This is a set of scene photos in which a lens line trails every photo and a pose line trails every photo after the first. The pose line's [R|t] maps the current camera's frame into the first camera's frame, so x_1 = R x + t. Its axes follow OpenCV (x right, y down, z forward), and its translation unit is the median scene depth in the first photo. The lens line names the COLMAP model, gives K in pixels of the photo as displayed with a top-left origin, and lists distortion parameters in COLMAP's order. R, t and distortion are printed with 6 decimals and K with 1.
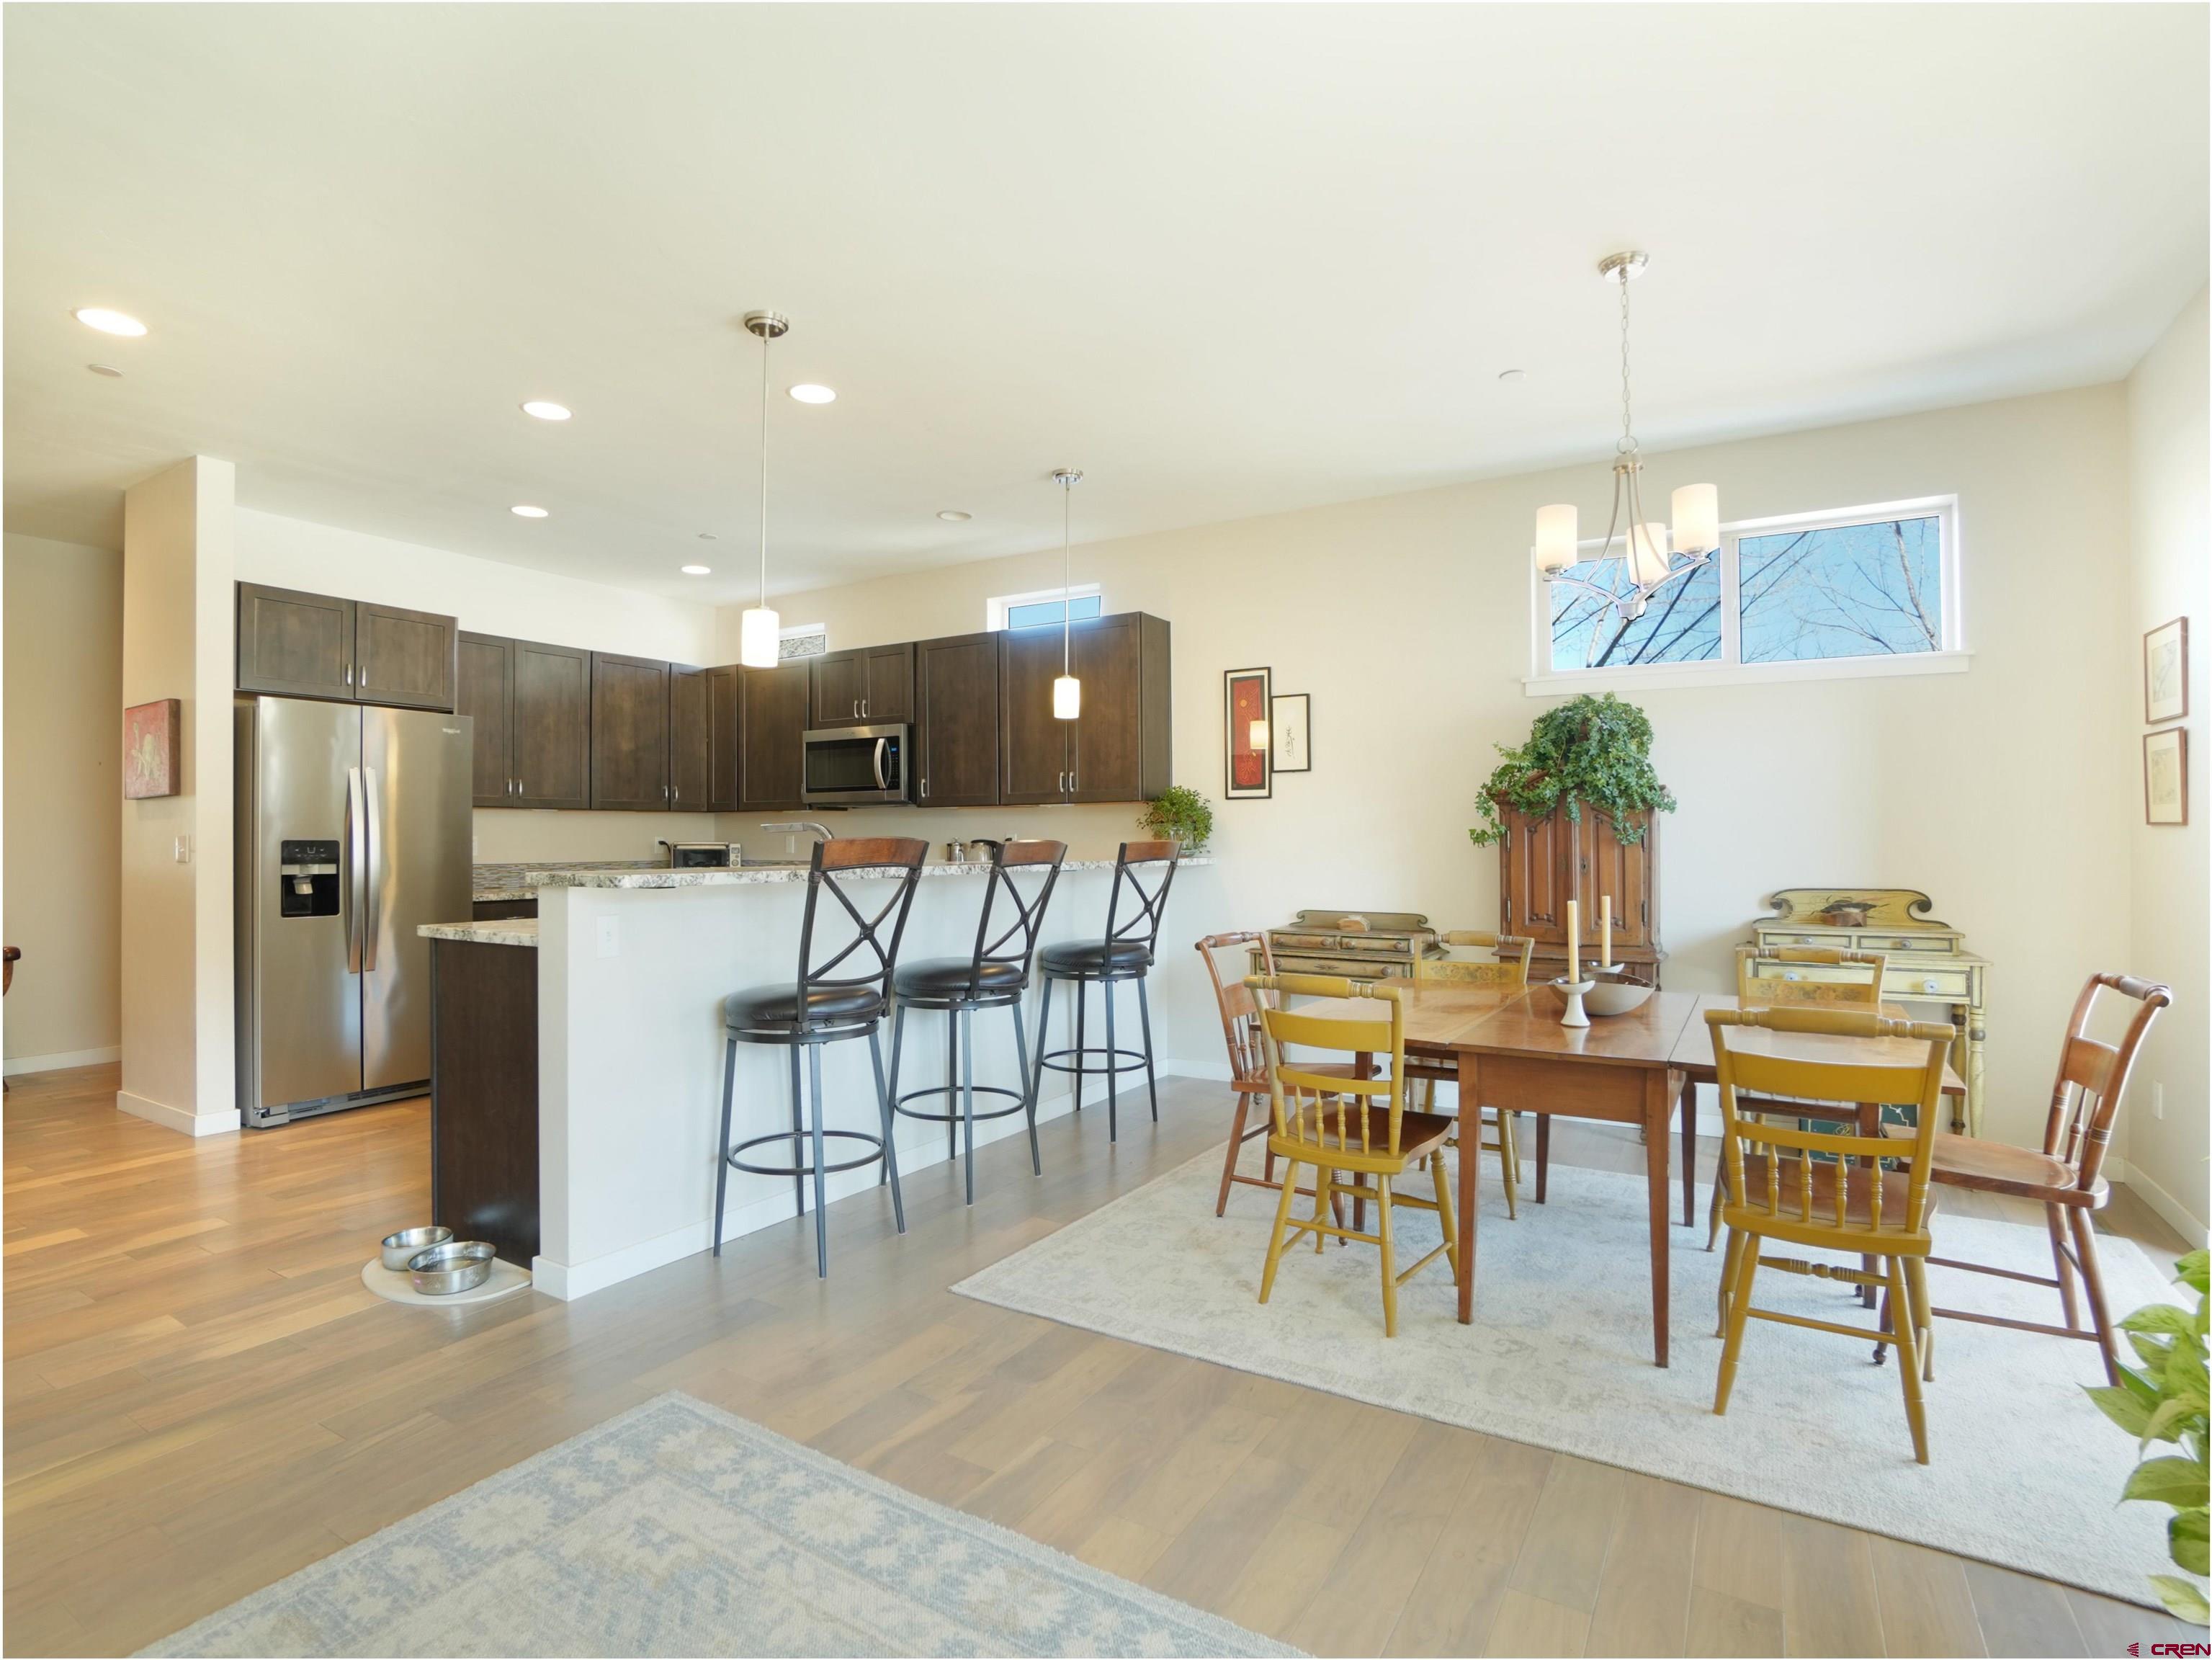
lens RADIAL K [[1143.8, 0, 1106.0], [0, 1143.8, 830.0], [0, 0, 1]] dist [-0.077609, 0.025195]
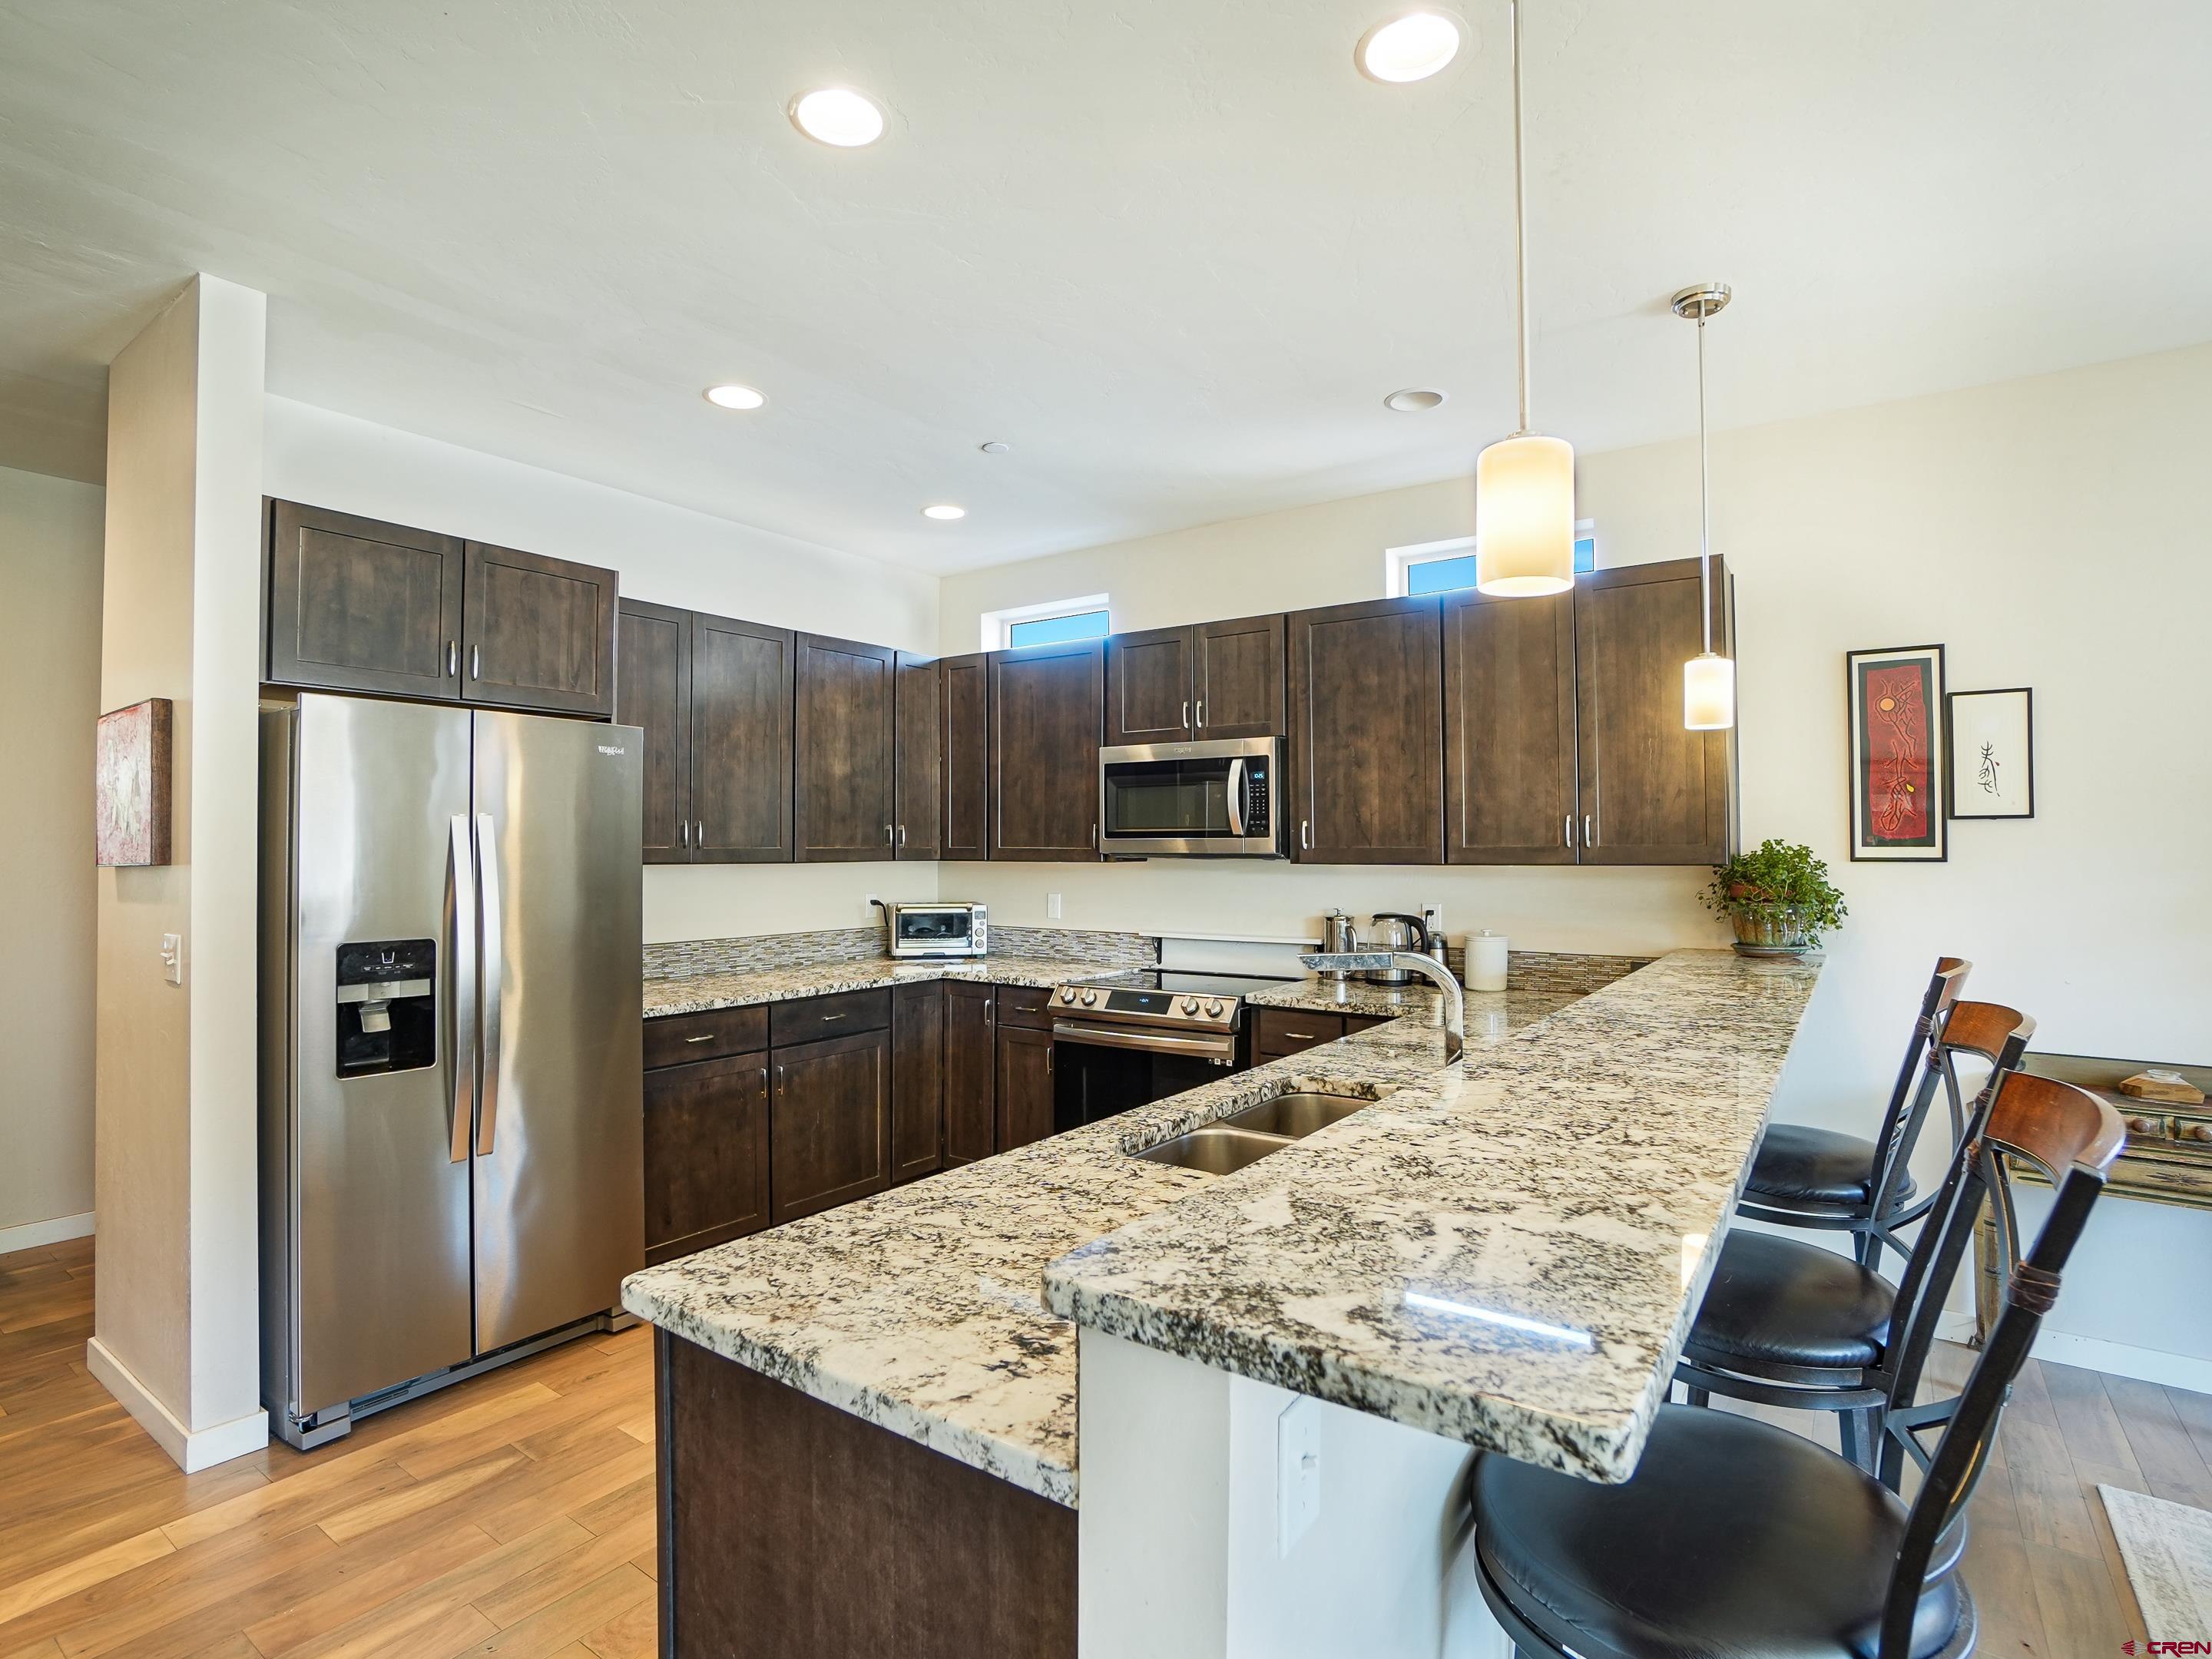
lens RADIAL K [[1122.9, 0, 1078.6], [0, 1122.9, 826.4], [0, 0, 1]] dist [-0.075625, 0.027442]
pose [[0.996663, 0.002029, -0.081606, -0.276352], [-0.002755, 0.999958, -0.008792, -0.041420], [0.081585, 0.008987, 0.996626, 0.406070]]
